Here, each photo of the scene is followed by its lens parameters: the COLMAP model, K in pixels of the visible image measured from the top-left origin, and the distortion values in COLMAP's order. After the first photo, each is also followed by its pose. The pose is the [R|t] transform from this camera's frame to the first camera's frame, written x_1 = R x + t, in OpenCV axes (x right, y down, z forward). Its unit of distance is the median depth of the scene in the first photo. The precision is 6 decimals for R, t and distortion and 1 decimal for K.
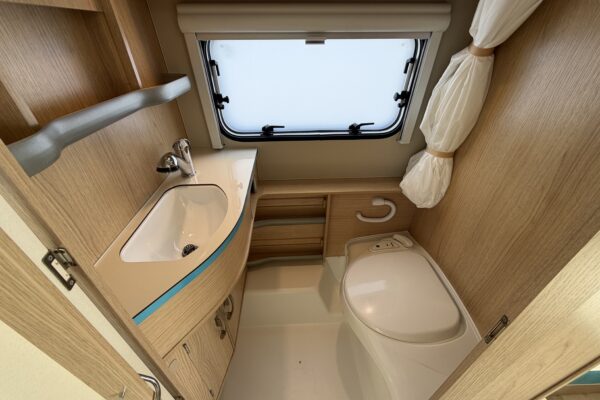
lens RADIAL K [[242.7, 0, 296.5], [0, 242.7, 197.5], [0, 0, 1]] dist [-0.000353, 0.000073]
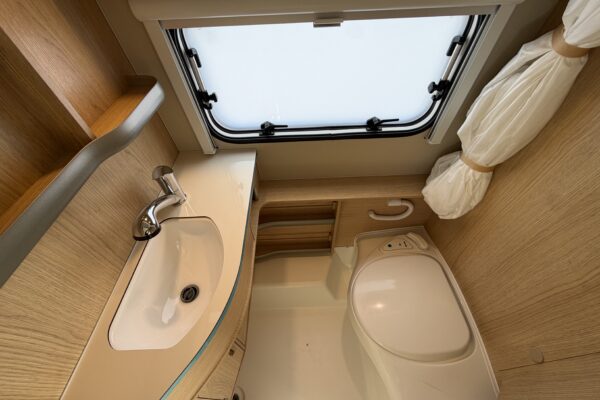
lens RADIAL K [[242.7, 0, 296.5], [0, 242.7, 197.5], [0, 0, 1]] dist [-0.000353, 0.000073]
pose [[0.999365, -0.004878, -0.035298, 0.008192], [0.013680, 0.967203, 0.253638, -0.266813], [0.032903, -0.253960, 0.966655, 0.147600]]
